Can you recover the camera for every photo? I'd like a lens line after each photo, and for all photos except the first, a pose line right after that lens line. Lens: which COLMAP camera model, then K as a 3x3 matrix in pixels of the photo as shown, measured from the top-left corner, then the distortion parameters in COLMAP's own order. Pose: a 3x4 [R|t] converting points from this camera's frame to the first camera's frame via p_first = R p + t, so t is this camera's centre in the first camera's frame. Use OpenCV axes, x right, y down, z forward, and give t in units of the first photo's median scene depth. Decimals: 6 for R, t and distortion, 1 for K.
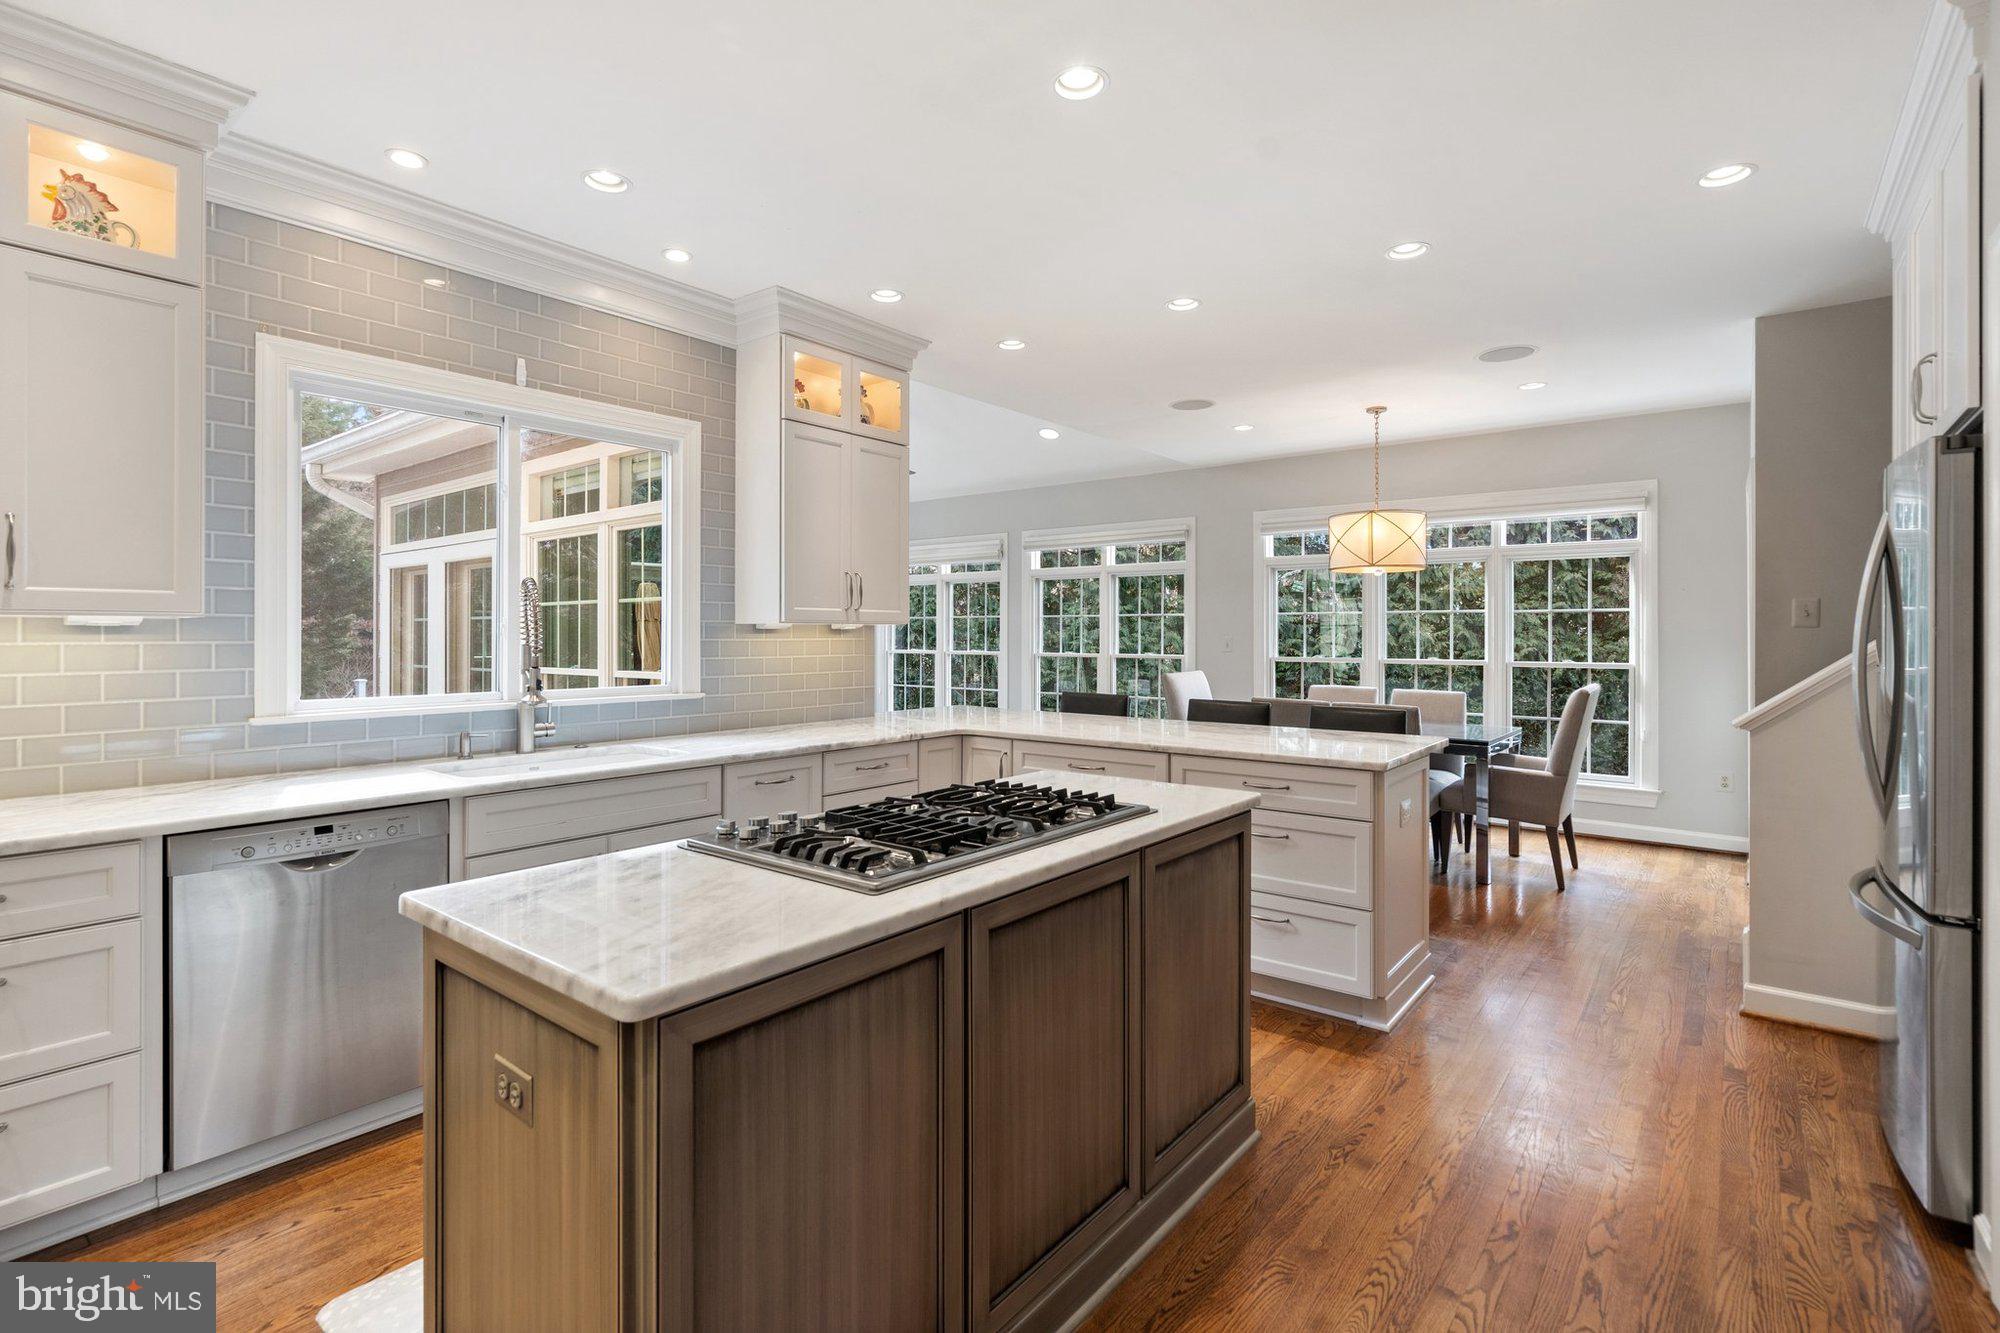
lens RADIAL K [[934.3, 0, 976.0], [0, 934.3, 644.2], [0, 0, 1]] dist [-0.005166, -0.001293]
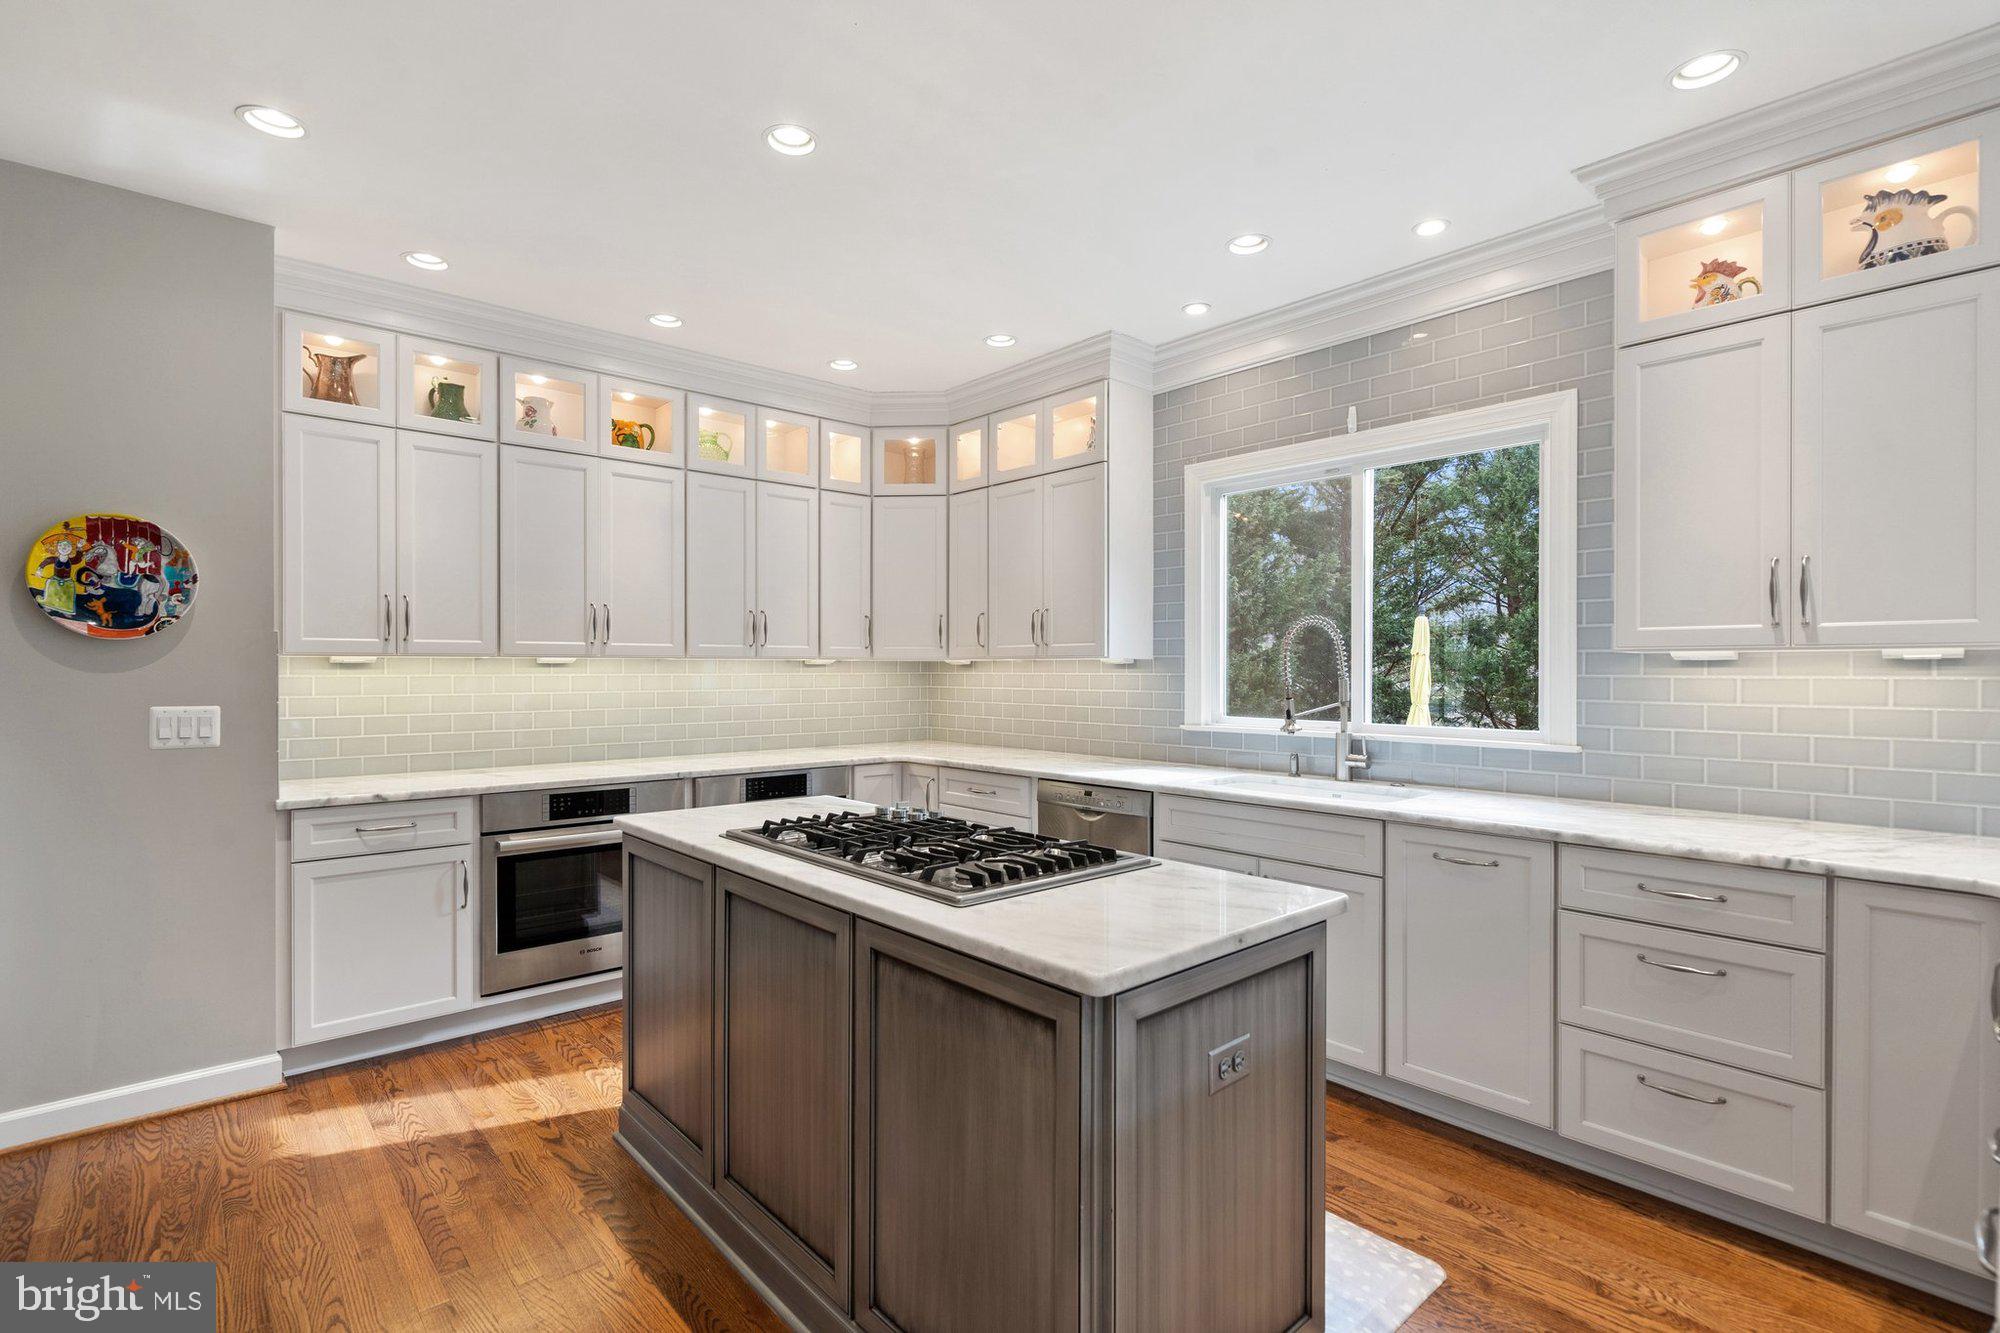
lens RADIAL K [[934.3, 0, 991.6], [0, 934.3, 671.3], [0, 0, 1]] dist [-0.005166, -0.001293]
pose [[-0.162385, 0.000687, -0.986727, 0.603353], [-0.008091, 0.999965, 0.002027, -0.006131], [0.986694, 0.008312, -0.162373, 0.754614]]
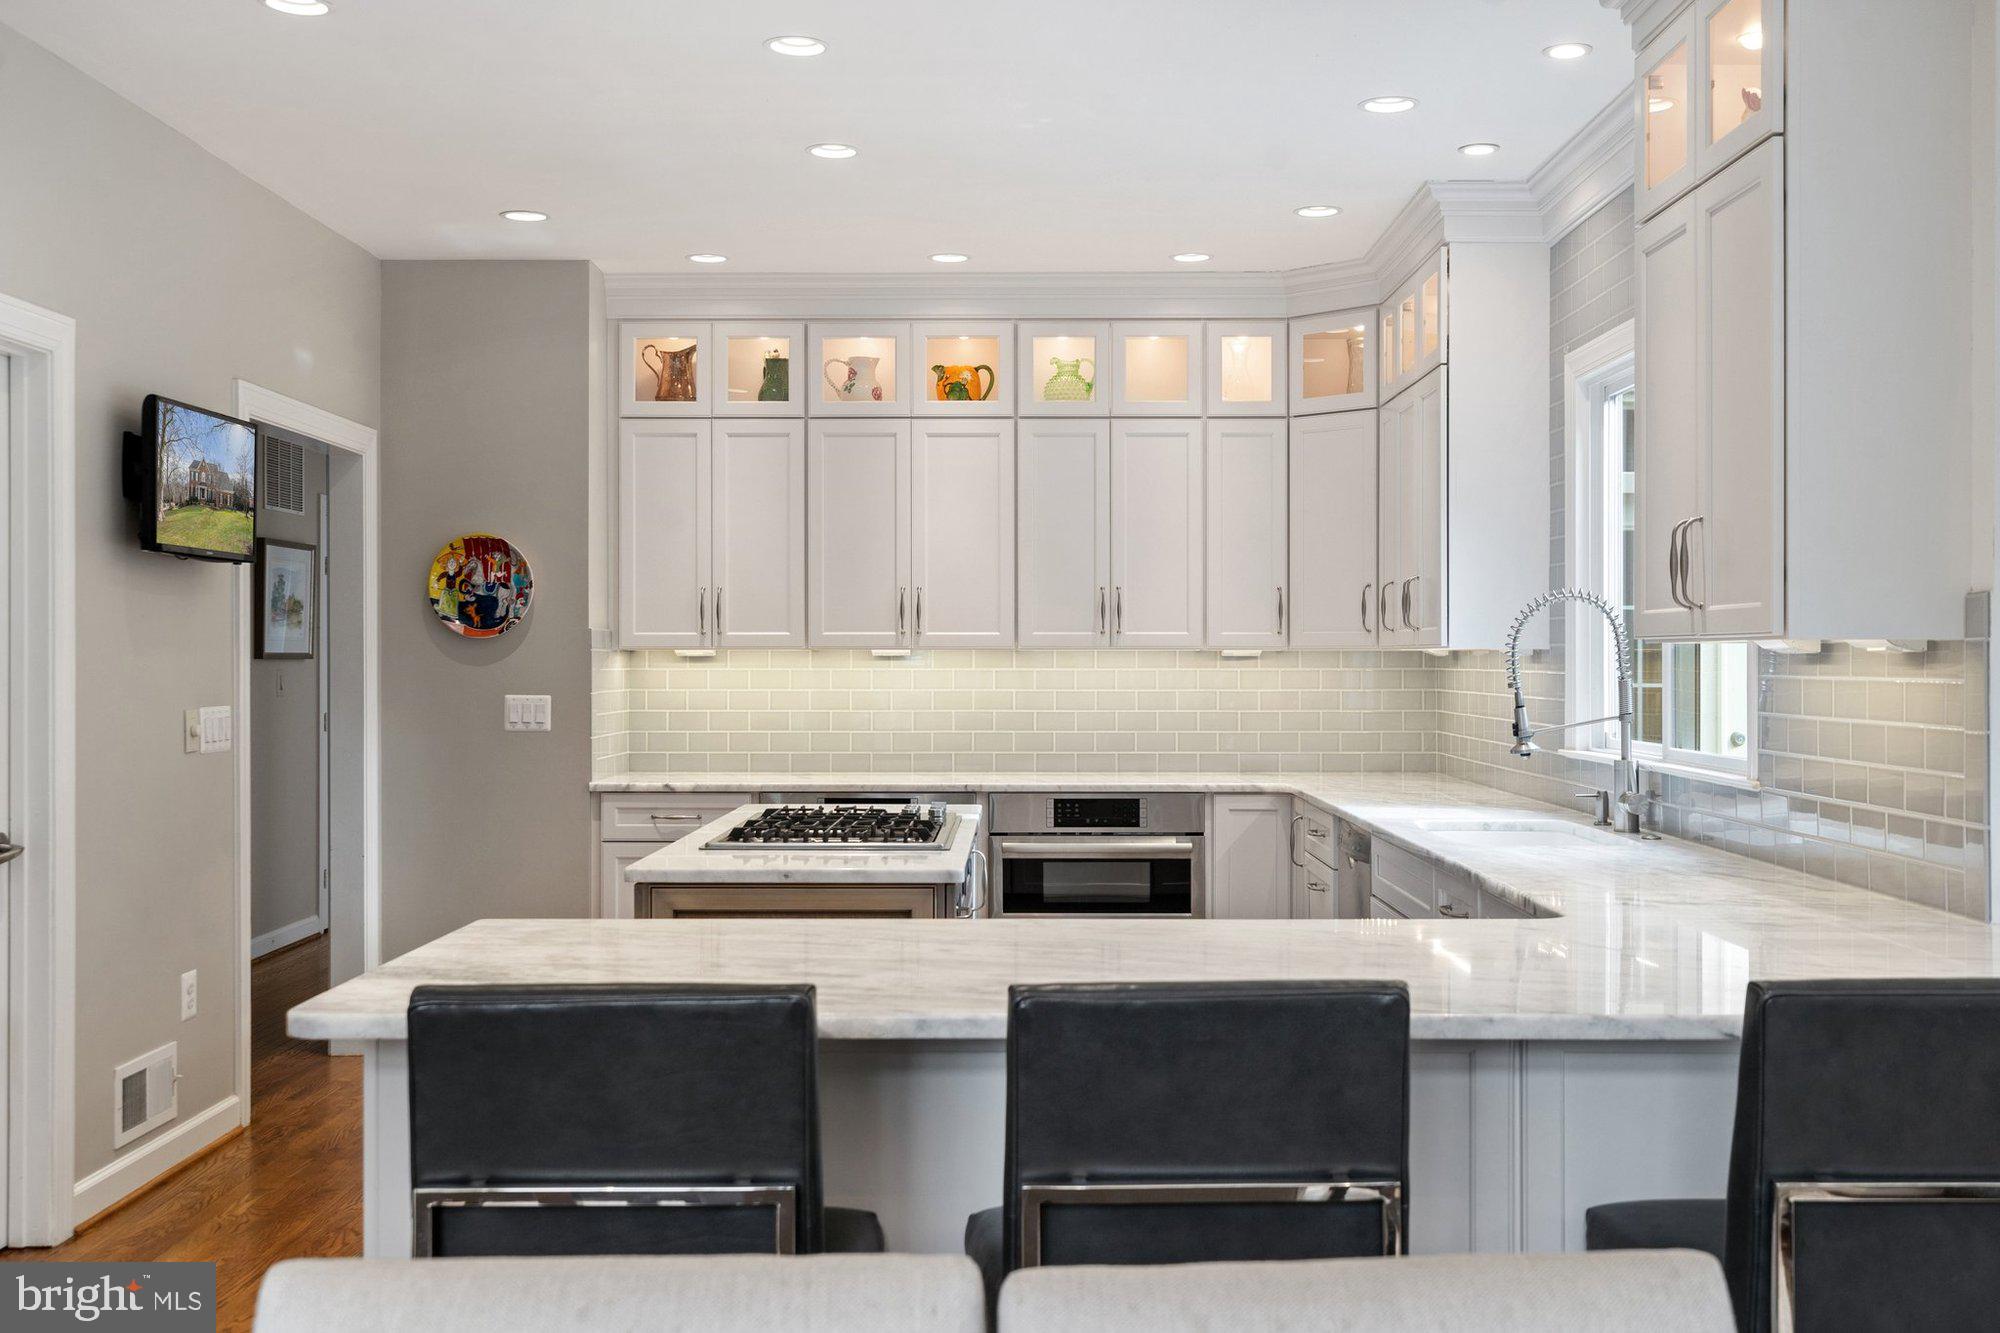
lens RADIAL K [[2031.8, 0, 1014.3], [0, 2031.8, 657.7], [0, 0, 1]] dist [-0.011286, 0.000000]
pose [[-0.779638, -0.001971, -0.626227, 0.819220], [-0.006873, 0.999962, 0.005409, -0.020557], [0.626192, 0.008521, -0.779622, 1.852884]]
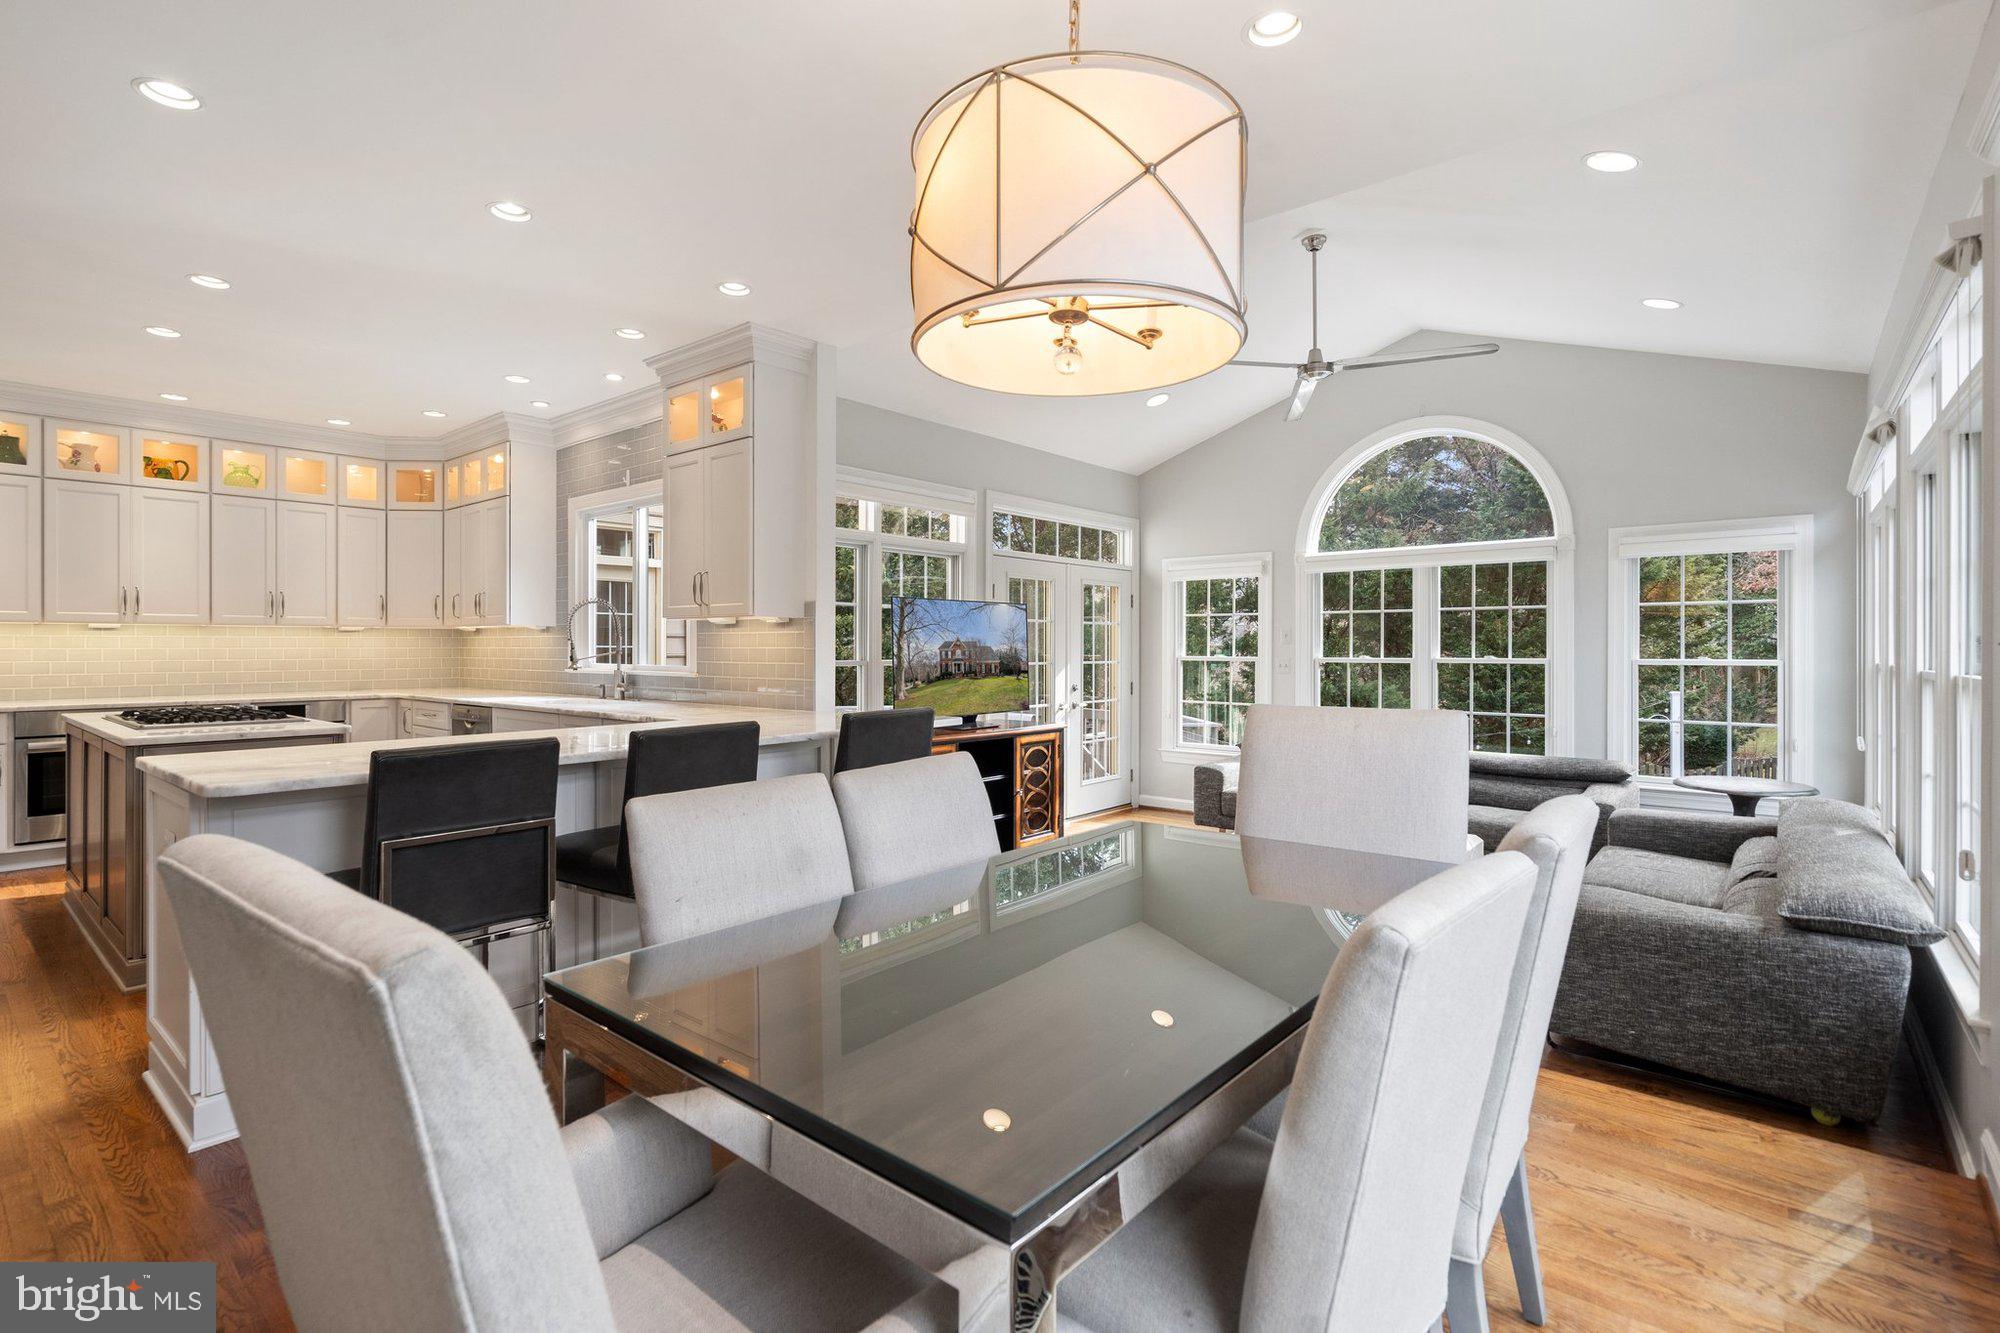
lens RADIAL K [[934.3, 0, 1000.8], [0, 934.3, 647.3], [0, 0, 1]] dist [-0.005166, -0.001293]
pose [[-0.012915, 0.000044, -0.999917, 1.193860], [-0.007588, 0.999971, 0.000142, 0.013472], [0.999888, 0.007589, -0.012915, 1.673995]]
